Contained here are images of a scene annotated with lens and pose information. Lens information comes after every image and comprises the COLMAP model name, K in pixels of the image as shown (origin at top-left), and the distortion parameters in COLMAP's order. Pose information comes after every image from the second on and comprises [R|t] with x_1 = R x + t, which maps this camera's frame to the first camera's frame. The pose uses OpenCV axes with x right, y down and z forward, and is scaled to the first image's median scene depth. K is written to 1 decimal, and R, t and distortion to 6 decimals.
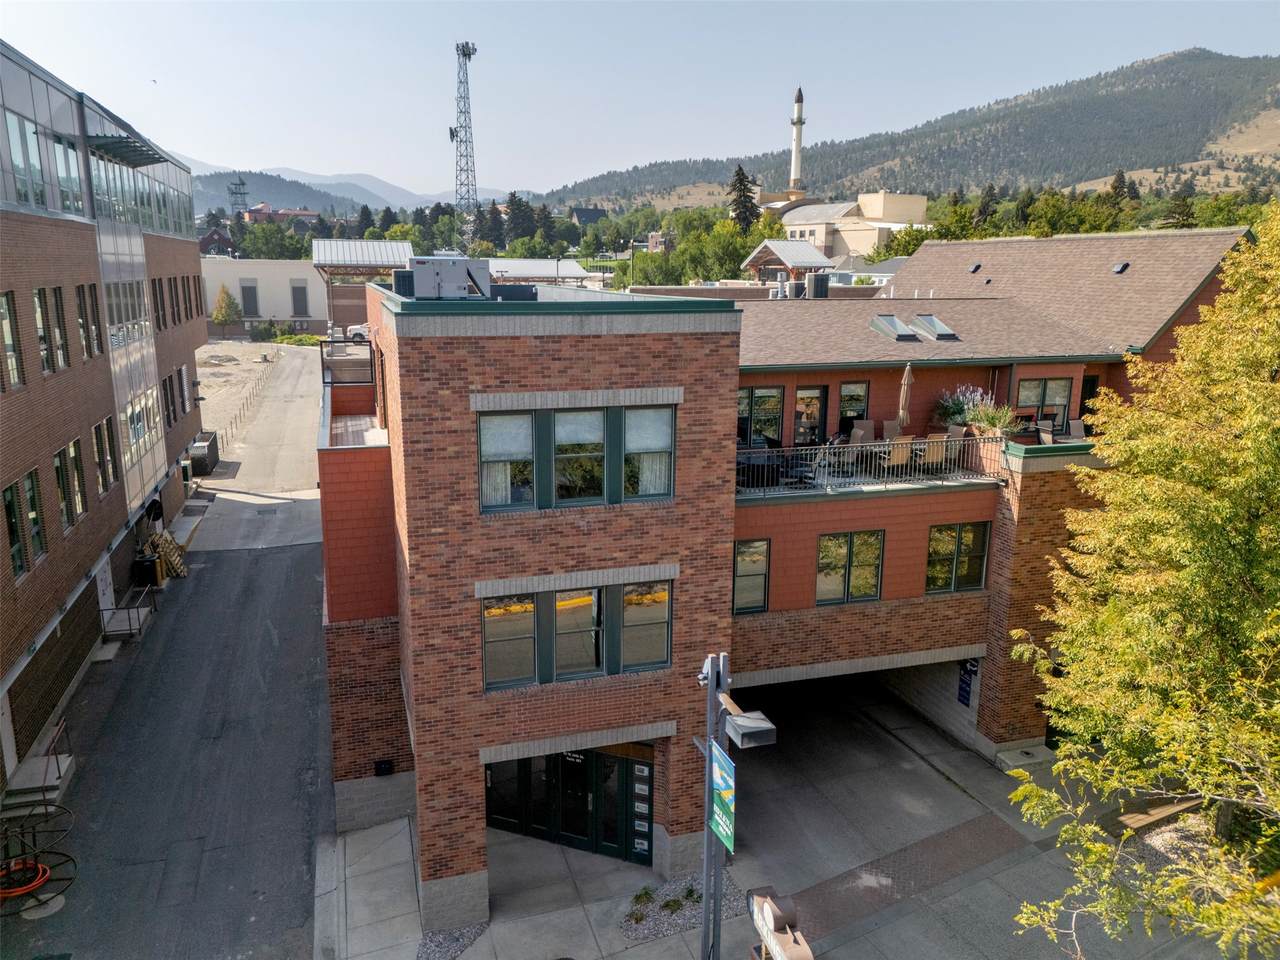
lens RADIAL K [[946.9, 0, 638.4], [0, 946.9, 471.5], [0, 0, 1]] dist [0.085143, -0.087162]
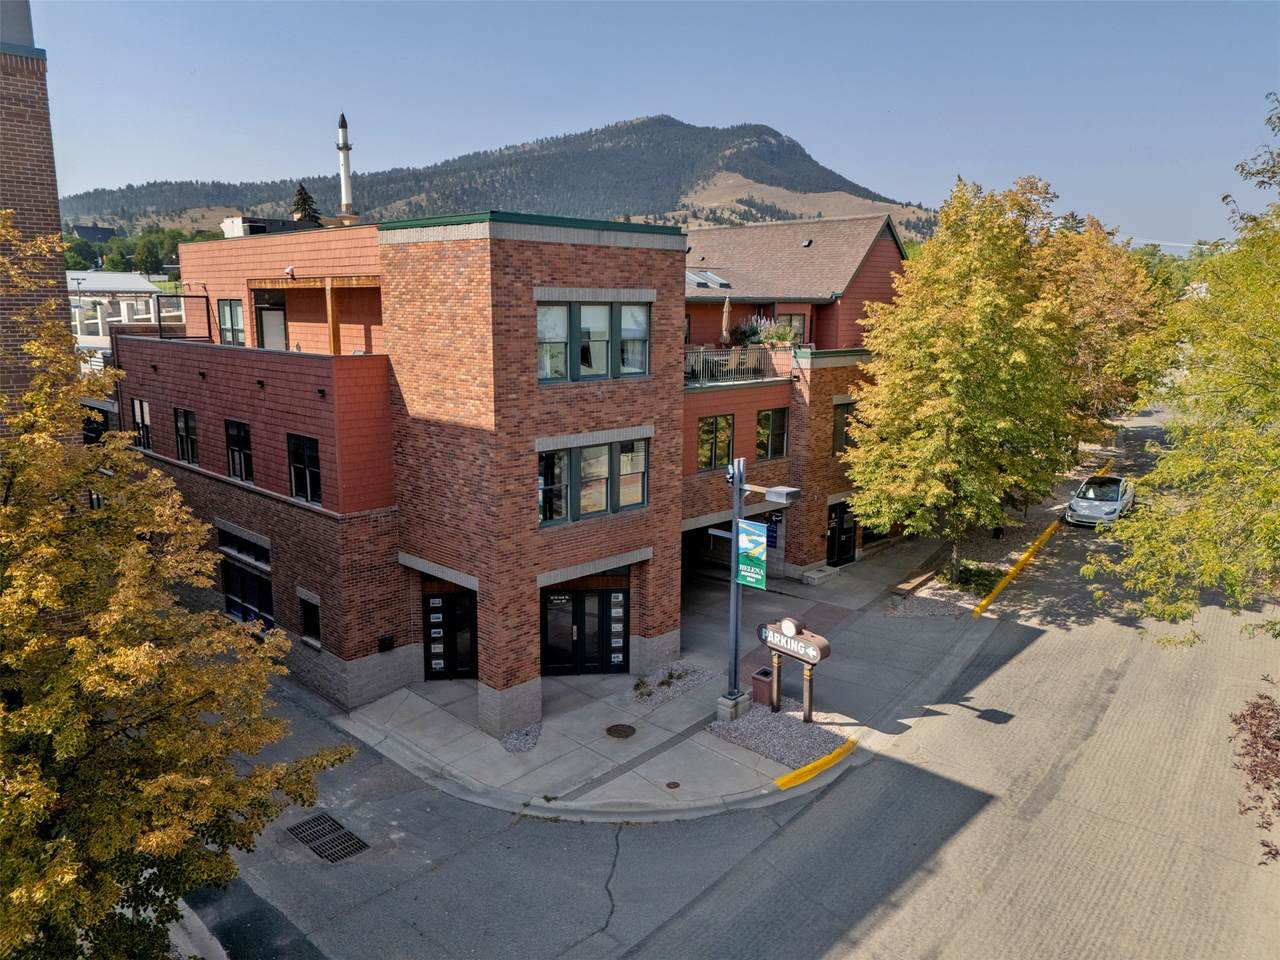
lens RADIAL K [[942.4, 0, 639.9], [0, 942.4, 474.7], [0, 0, 1]] dist [0.135370, -0.233135]
pose [[0.889794, -0.084163, 0.448534, -0.510091], [0.097508, 0.995212, -0.006692, 0.153531], [-0.445823, 0.049691, 0.893741, -0.160255]]
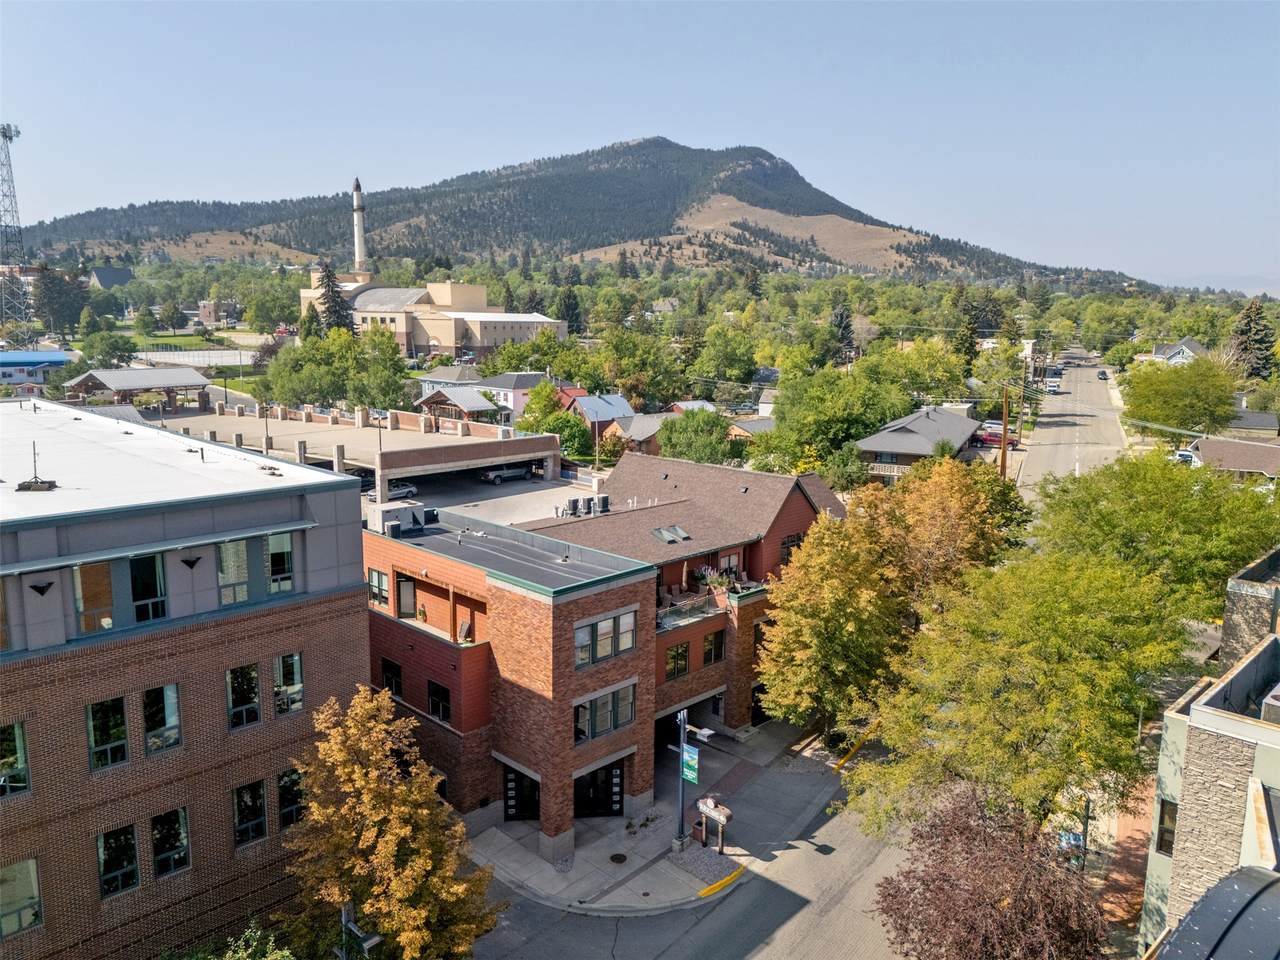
lens RADIAL K [[942.4, 0, 639.9], [0, 942.4, 474.7], [0, 0, 1]] dist [0.135370, -0.233135]
pose [[0.887740, -0.075344, 0.454137, -0.865862], [0.094193, 0.995373, -0.018989, -0.312699], [-0.450605, 0.059634, 0.890729, -0.994059]]
